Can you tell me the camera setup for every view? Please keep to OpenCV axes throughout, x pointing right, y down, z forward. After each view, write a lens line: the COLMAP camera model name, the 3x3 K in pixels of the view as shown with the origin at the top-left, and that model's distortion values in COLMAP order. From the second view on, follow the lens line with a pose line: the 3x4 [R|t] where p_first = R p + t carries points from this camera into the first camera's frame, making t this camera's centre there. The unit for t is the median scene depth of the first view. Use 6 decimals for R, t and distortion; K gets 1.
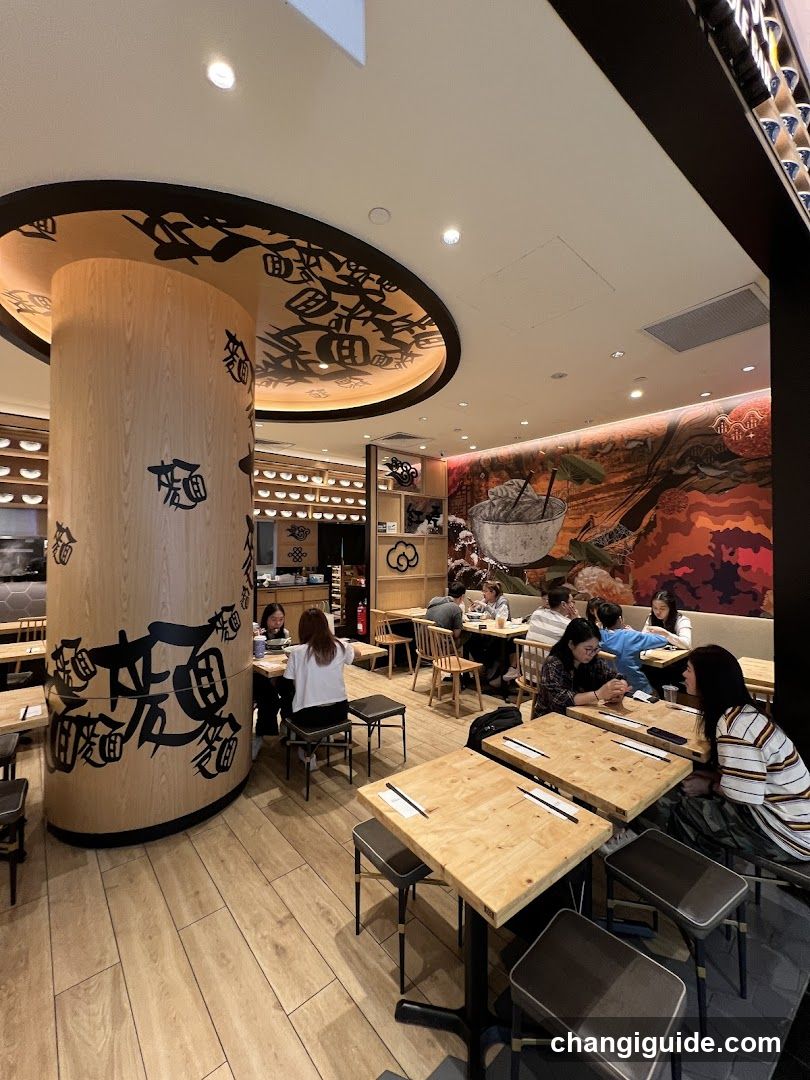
lens RADIAL K [[433.2, 0, 405.4], [0, 433.2, 538.4], [0, 0, 1]] dist [-0.000051, -0.000009]
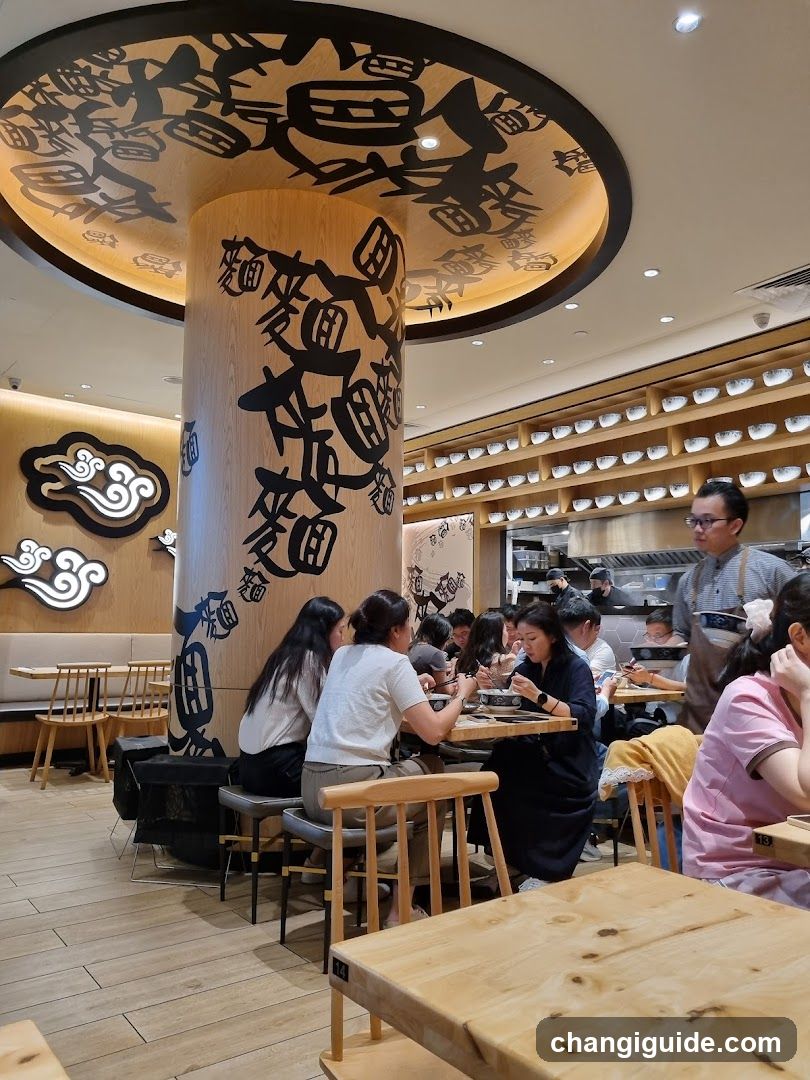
lens RADIAL K [[807.4, 0, 405.1], [0, 807.4, 543.3], [0, 0, 1]] dist [0.007448, 0.002034]
pose [[-0.071010, -0.106152, -0.991811, 0.850704], [0.011970, 0.994159, -0.107260, 0.200546], [0.997404, -0.019488, -0.069325, 1.262659]]
